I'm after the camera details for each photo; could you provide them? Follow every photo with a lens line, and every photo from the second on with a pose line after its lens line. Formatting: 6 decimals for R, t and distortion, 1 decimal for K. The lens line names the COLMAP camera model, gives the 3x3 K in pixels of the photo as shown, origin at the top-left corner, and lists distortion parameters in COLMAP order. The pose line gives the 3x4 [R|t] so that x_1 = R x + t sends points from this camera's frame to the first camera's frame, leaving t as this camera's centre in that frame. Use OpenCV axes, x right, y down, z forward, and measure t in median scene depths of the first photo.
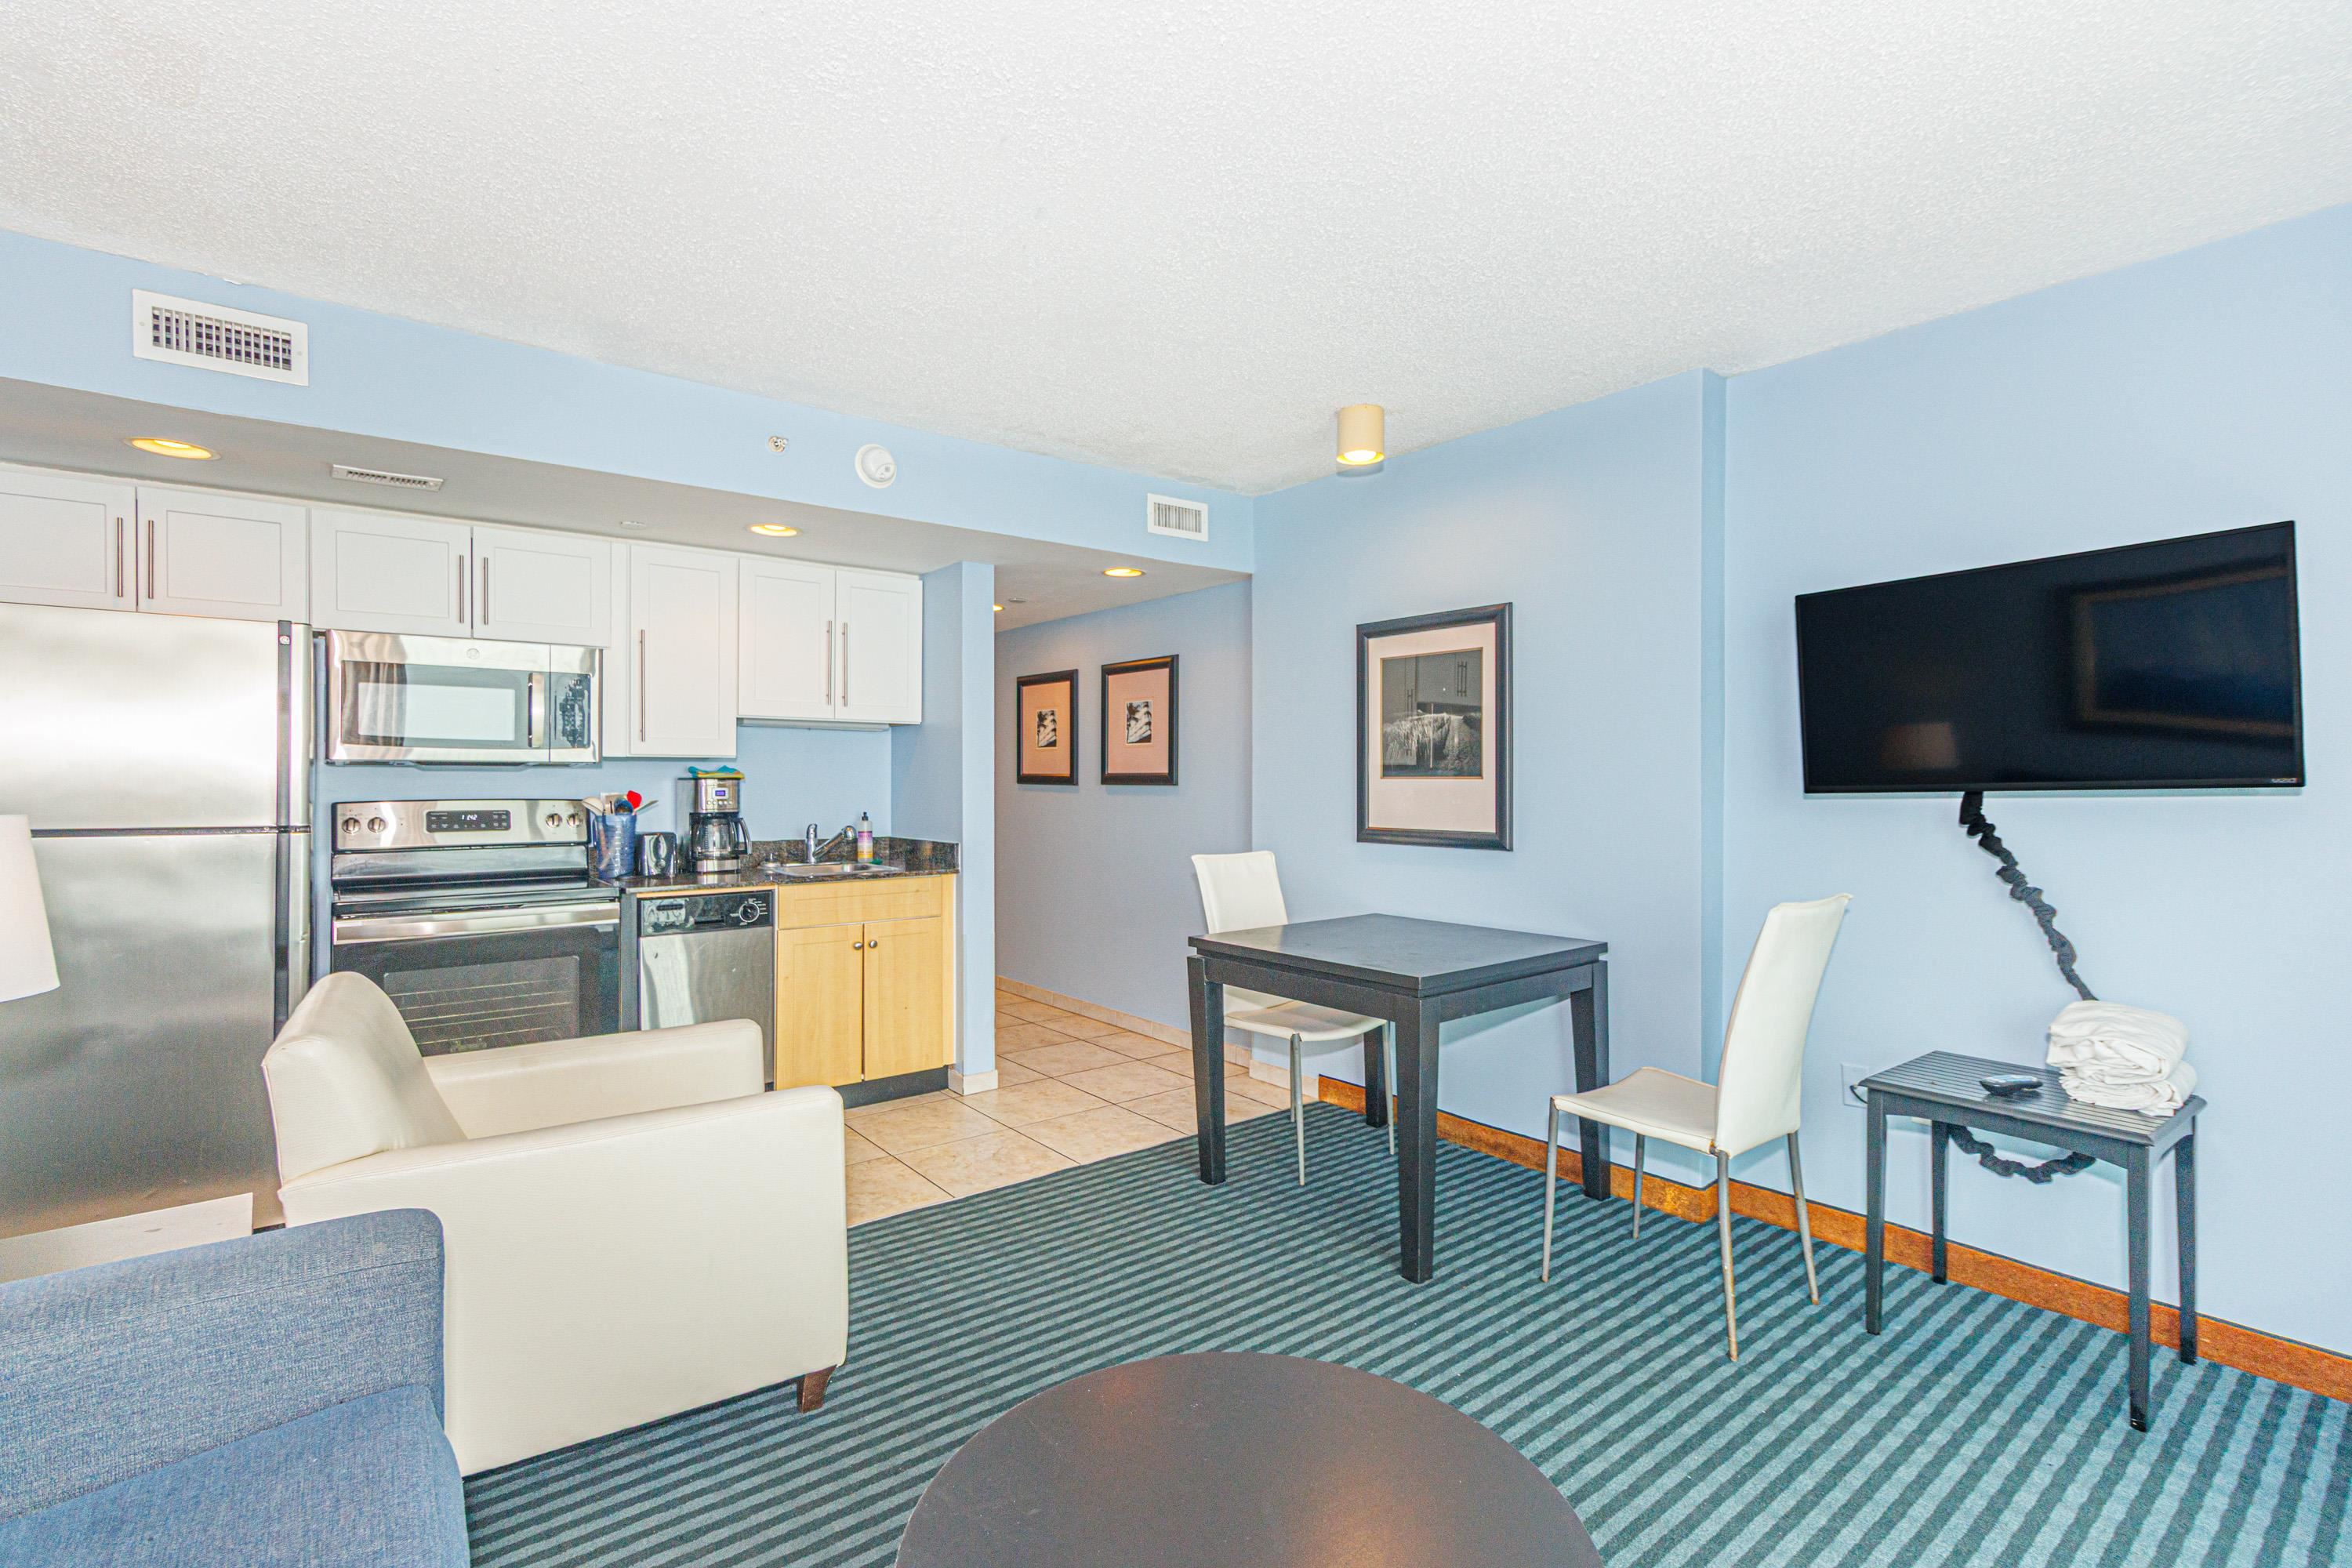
lens RADIAL K [[1074.7, 0, 1169.4], [0, 1074.7, 783.6], [0, 0, 1]] dist [0.003279, 0.000712]
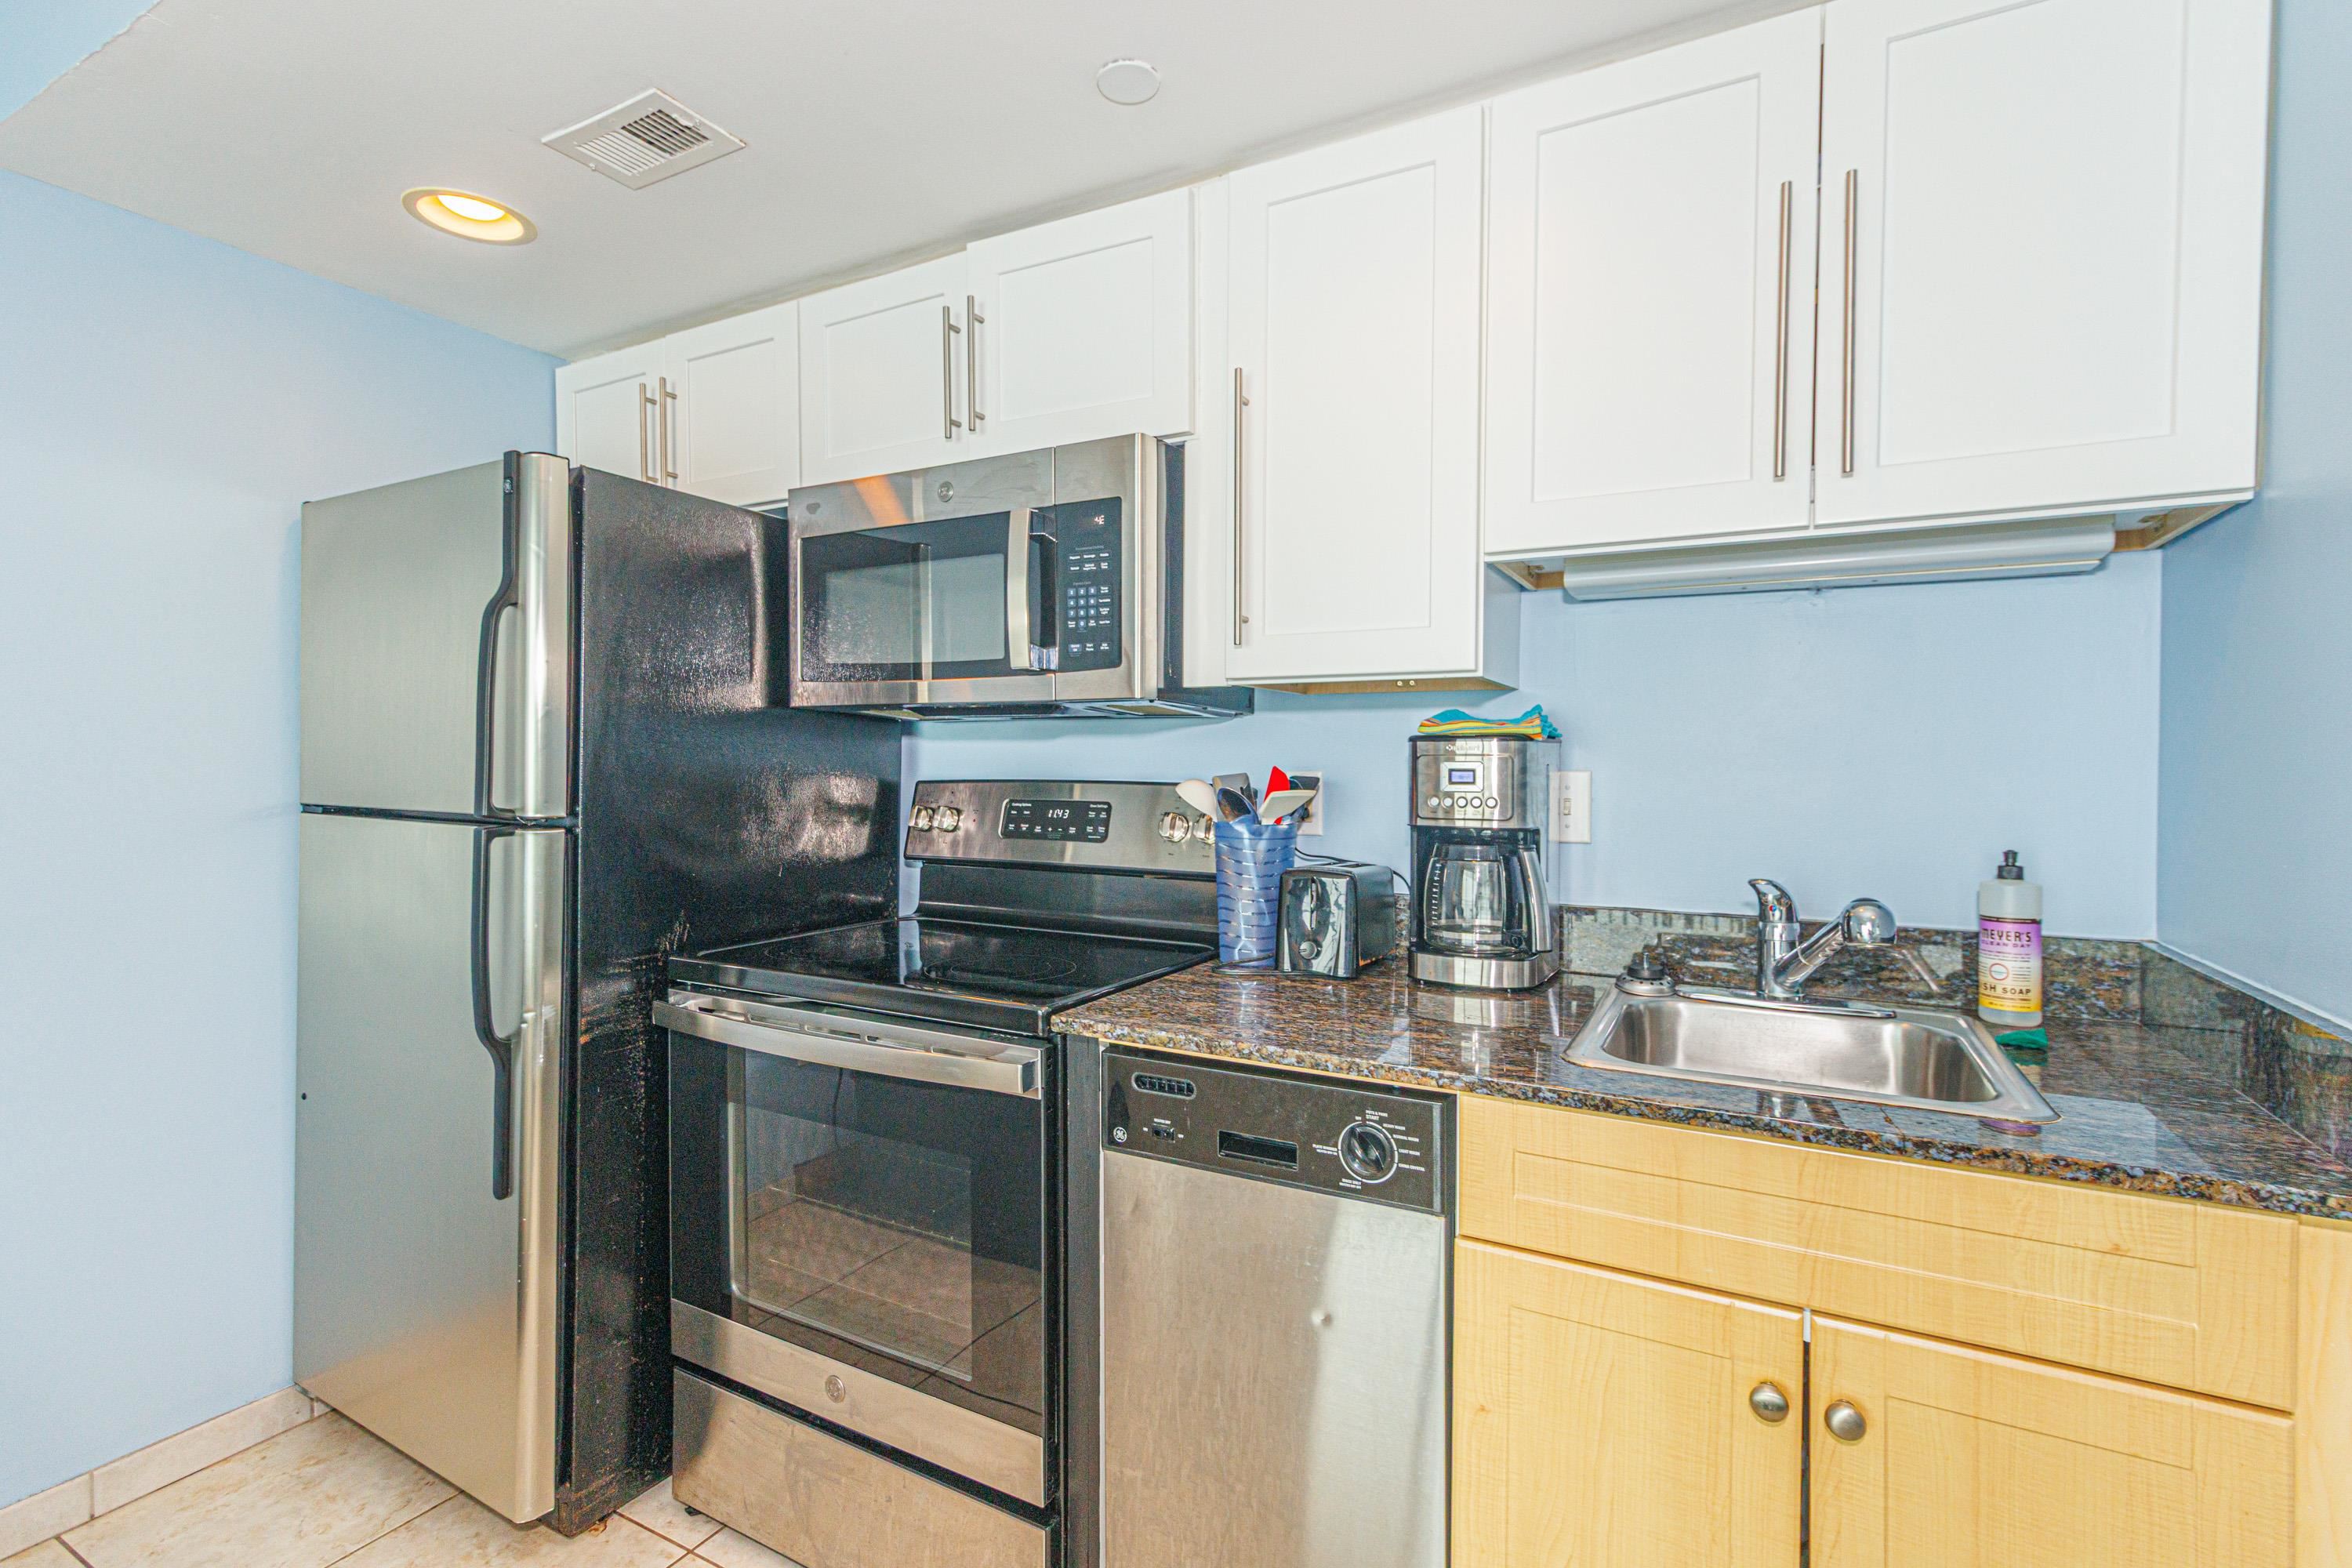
lens RADIAL K [[1074.7, 0, 1161.5], [0, 1074.7, 776.6], [0, 0, 1]] dist [0.003279, 0.000712]
pose [[0.383889, 0.007347, -0.923350, -0.123209], [-0.012859, 0.999914, 0.002609, 0.010269], [0.923290, 0.010872, 0.383951, 0.809789]]
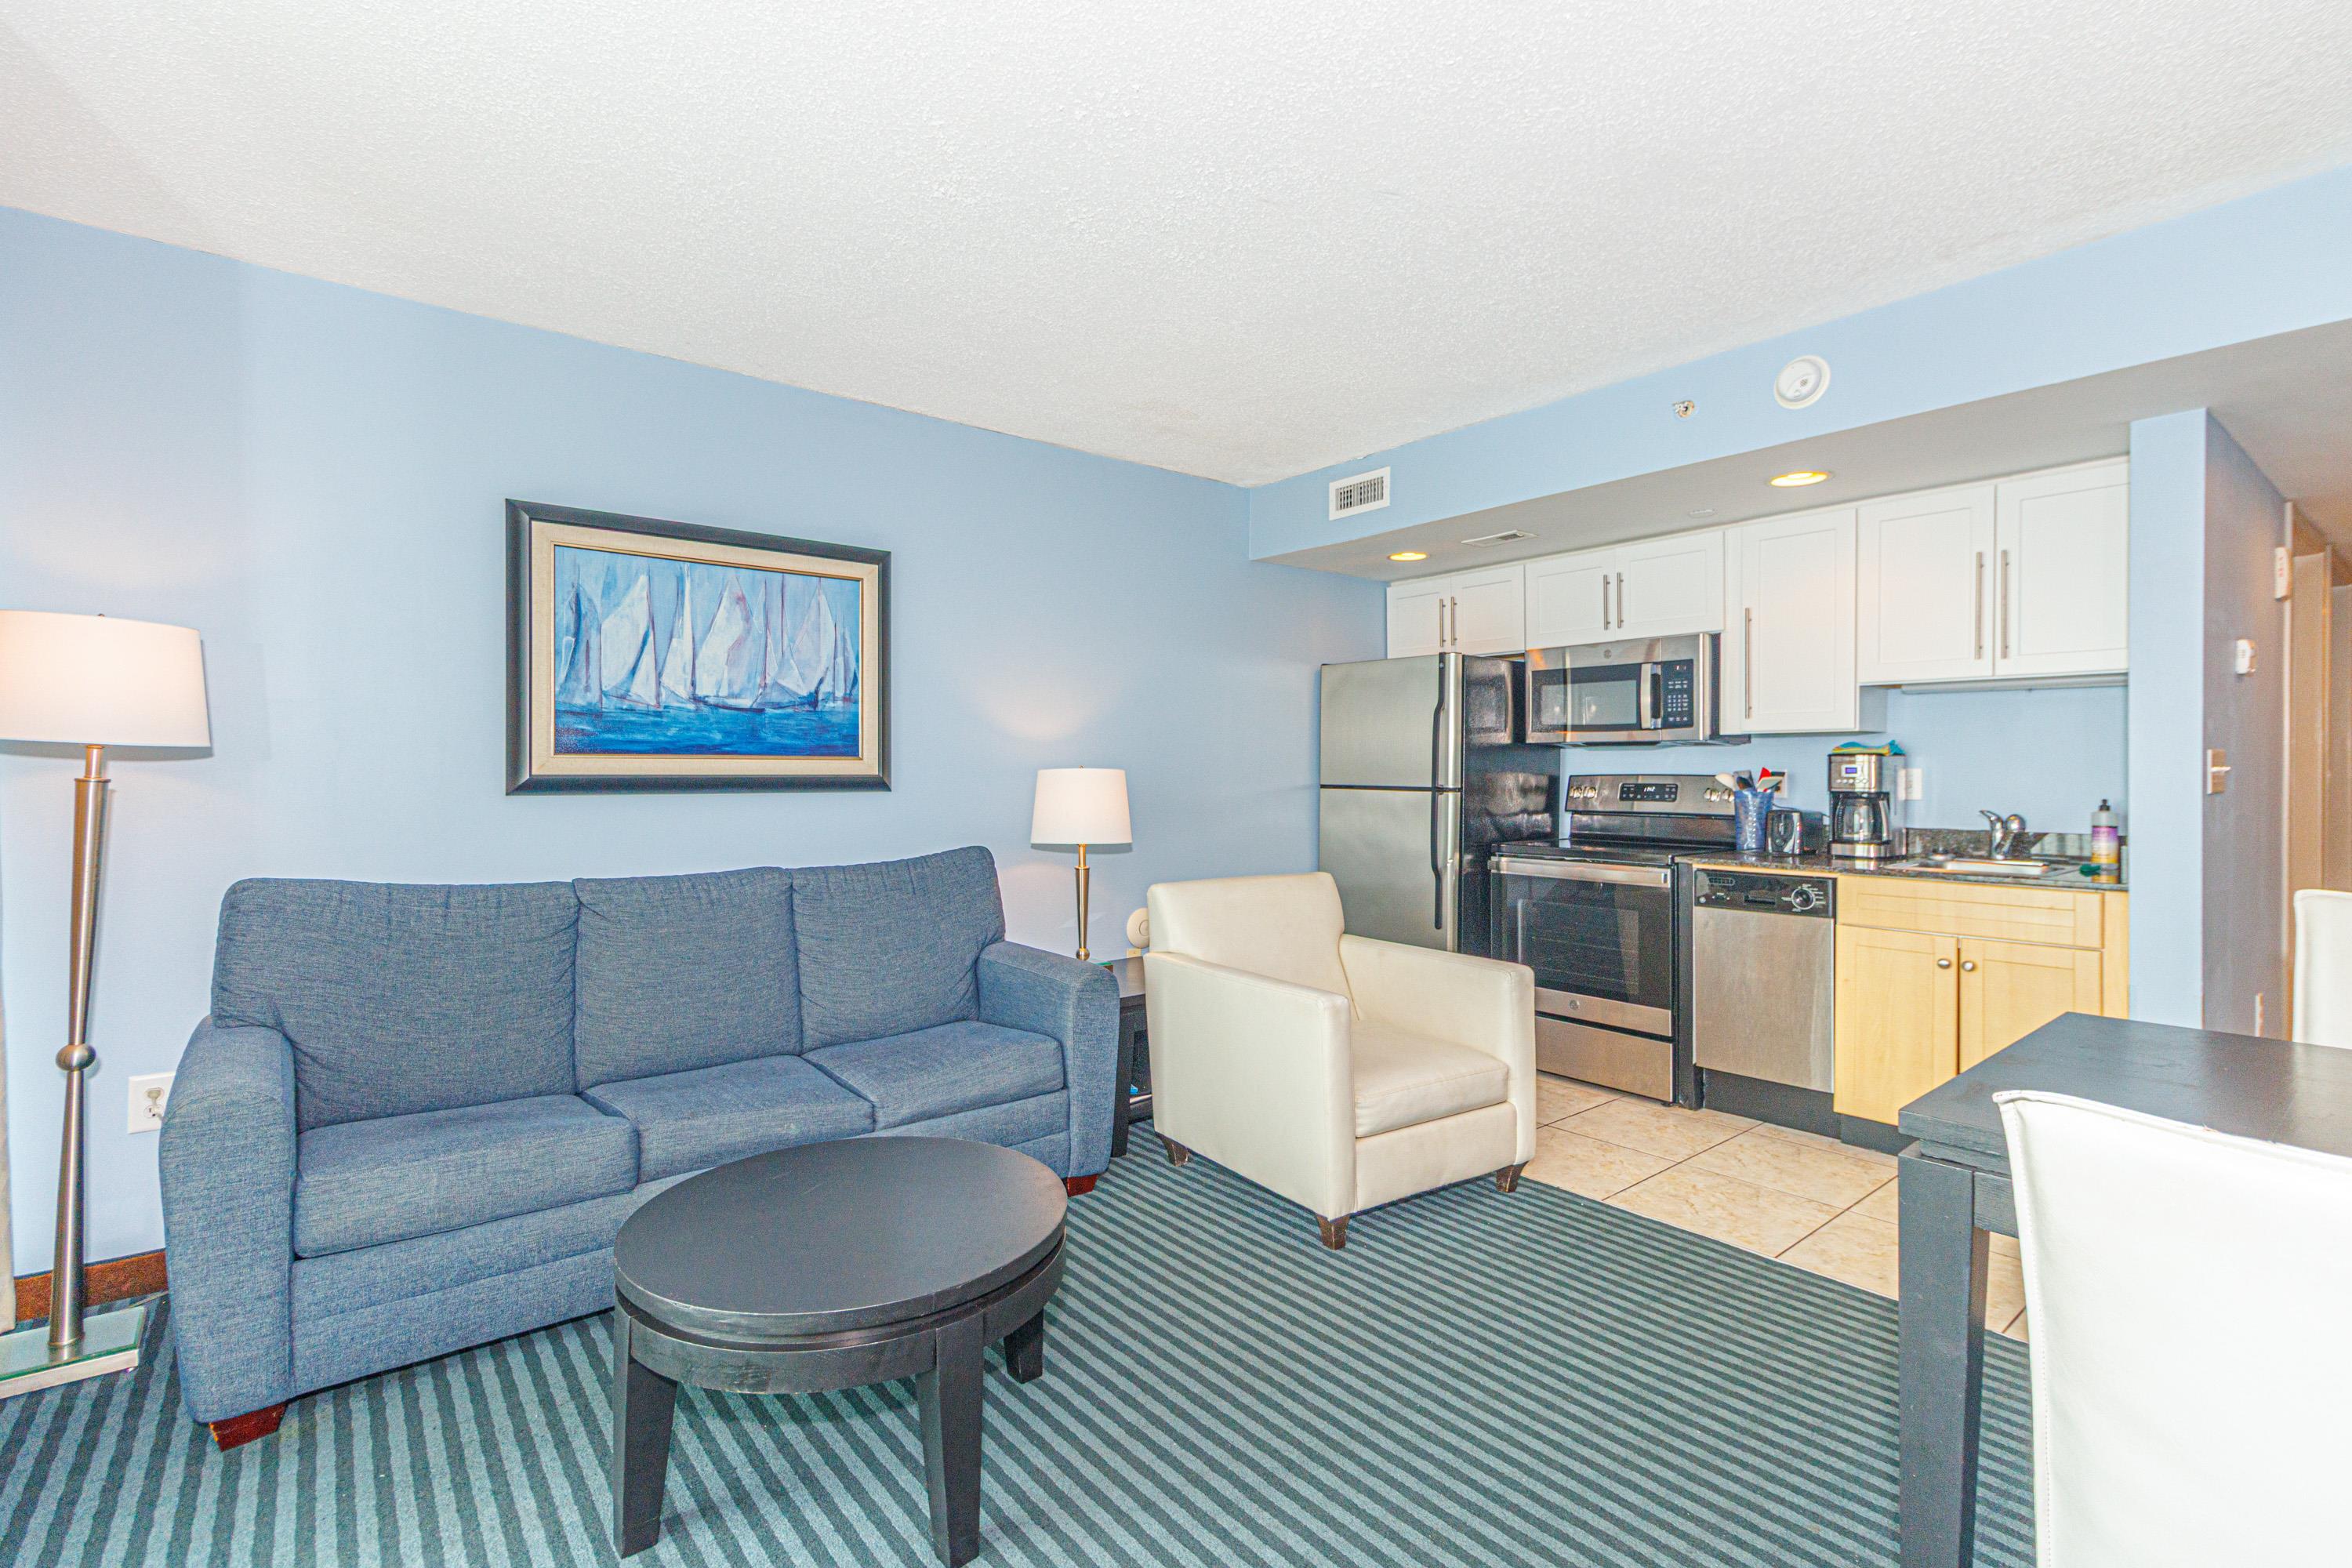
lens RADIAL K [[1074.7, 0, 1168.3], [0, 1074.7, 779.0], [0, 0, 1]] dist [0.003279, 0.000712]
pose [[0.013260, 0.008283, -0.999878, 0.511505], [-0.006380, 0.999946, 0.008199, 0.013230], [0.999892, 0.006270, 0.013312, 0.437499]]
